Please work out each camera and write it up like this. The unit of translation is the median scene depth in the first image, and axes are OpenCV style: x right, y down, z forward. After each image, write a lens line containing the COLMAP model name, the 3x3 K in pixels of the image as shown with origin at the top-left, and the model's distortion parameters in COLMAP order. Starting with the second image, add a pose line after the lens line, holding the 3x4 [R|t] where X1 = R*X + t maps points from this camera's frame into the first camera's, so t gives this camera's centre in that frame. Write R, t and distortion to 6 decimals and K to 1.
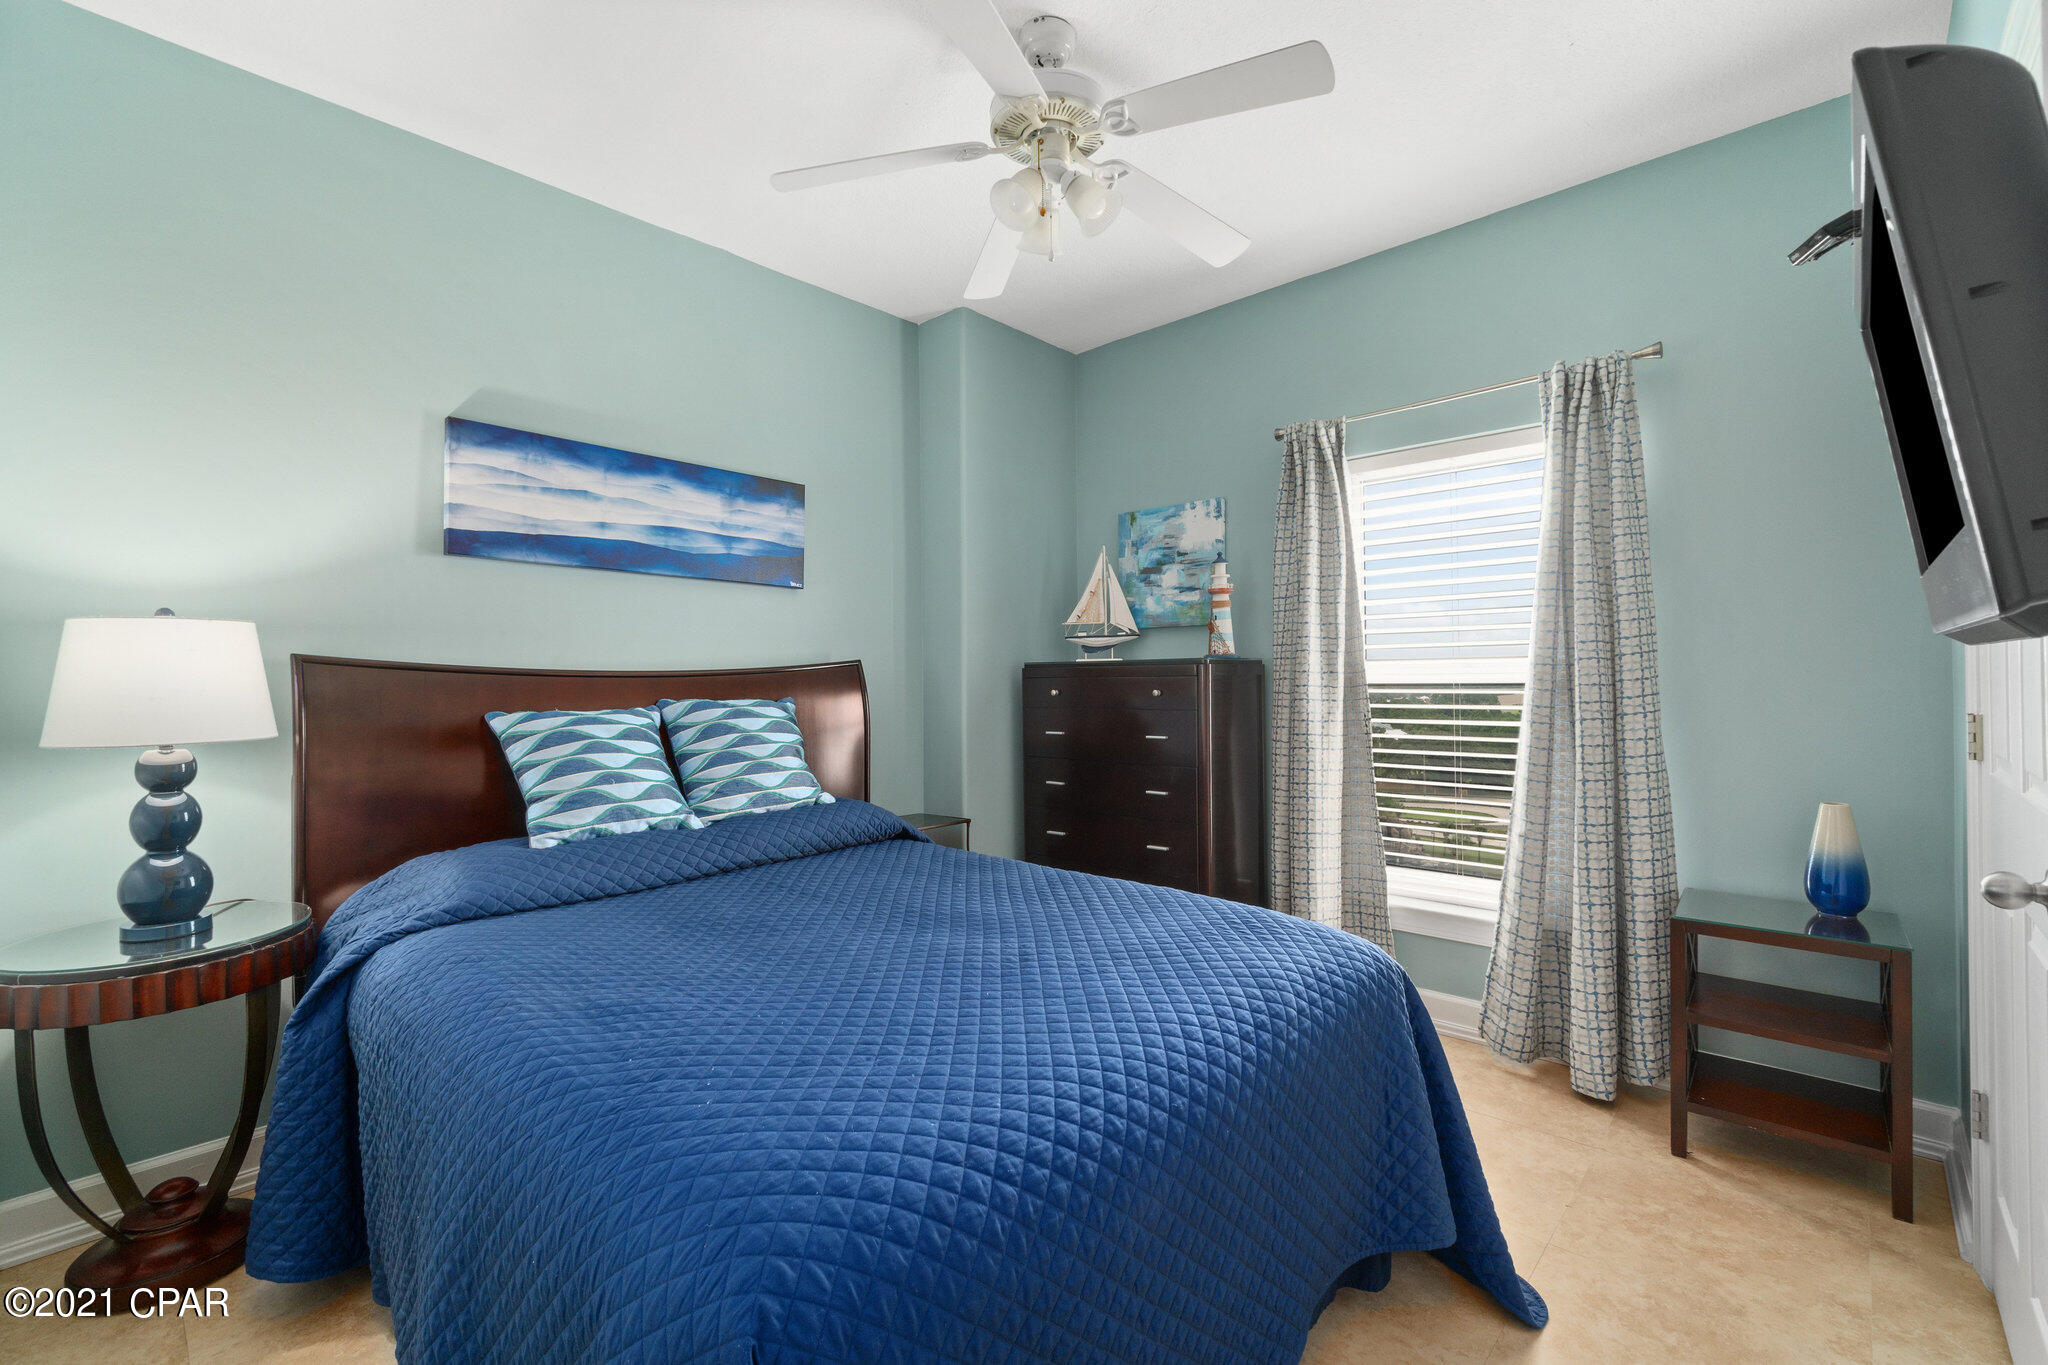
lens RADIAL K [[874.7, 0, 1026.4], [0, 874.7, 666.4], [0, 0, 1]] dist [0.001216, 0.000415]
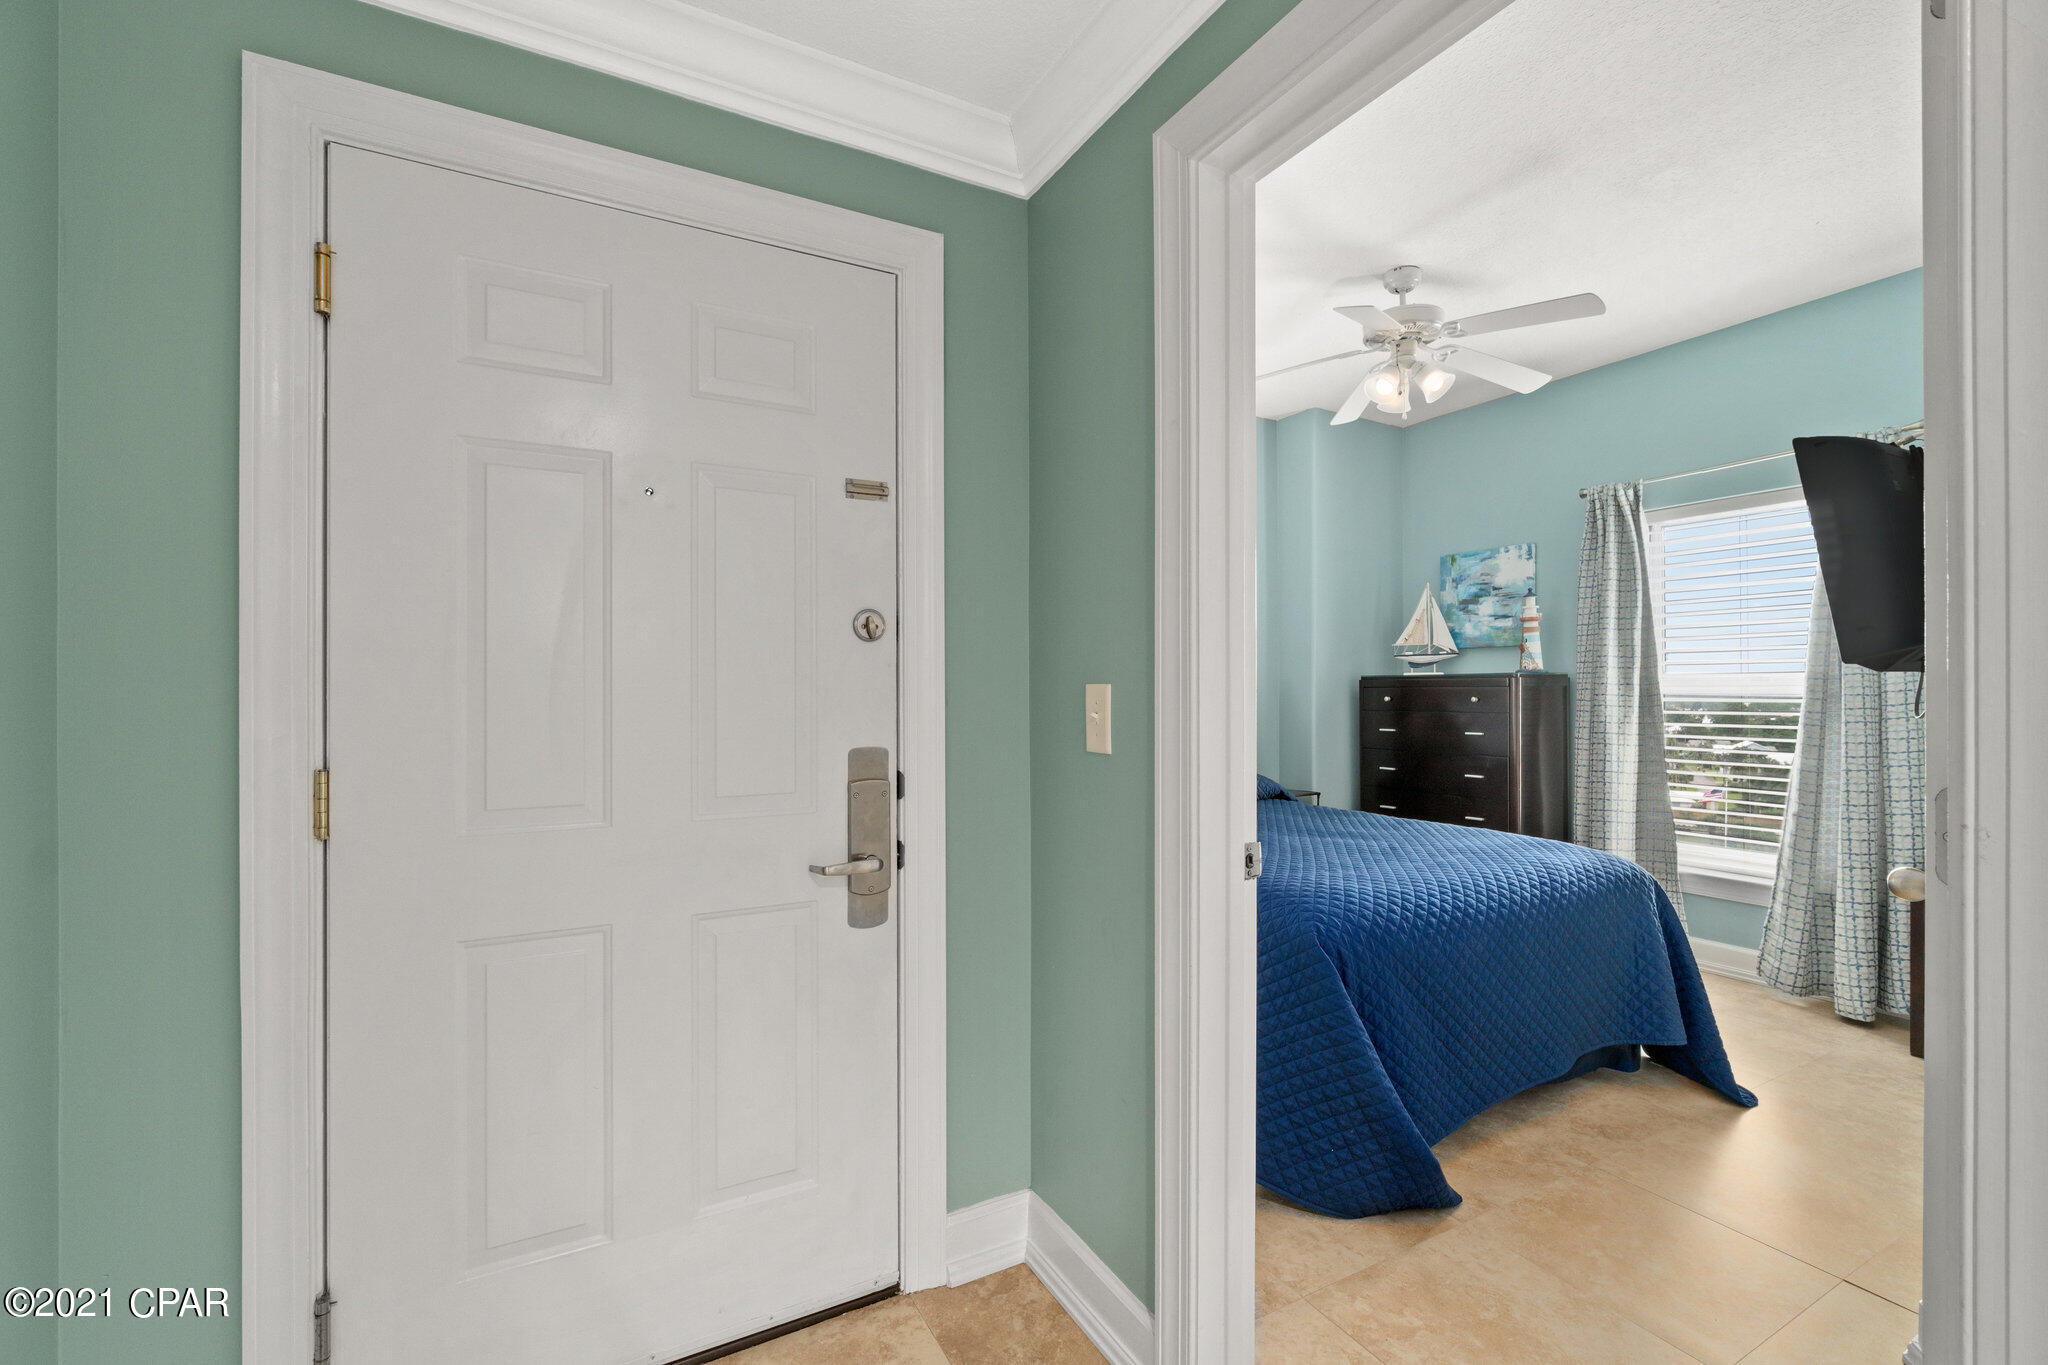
lens RADIAL K [[882.4, 0, 1036.0], [0, 882.4, 683.3], [0, 0, 1]] dist [-0.001513, 0.000365]
pose [[0.953657, 0.003377, -0.300876, -0.081672], [-0.000847, 0.999963, 0.008540, -0.004575], [0.300894, -0.007890, 0.953625, -0.465959]]
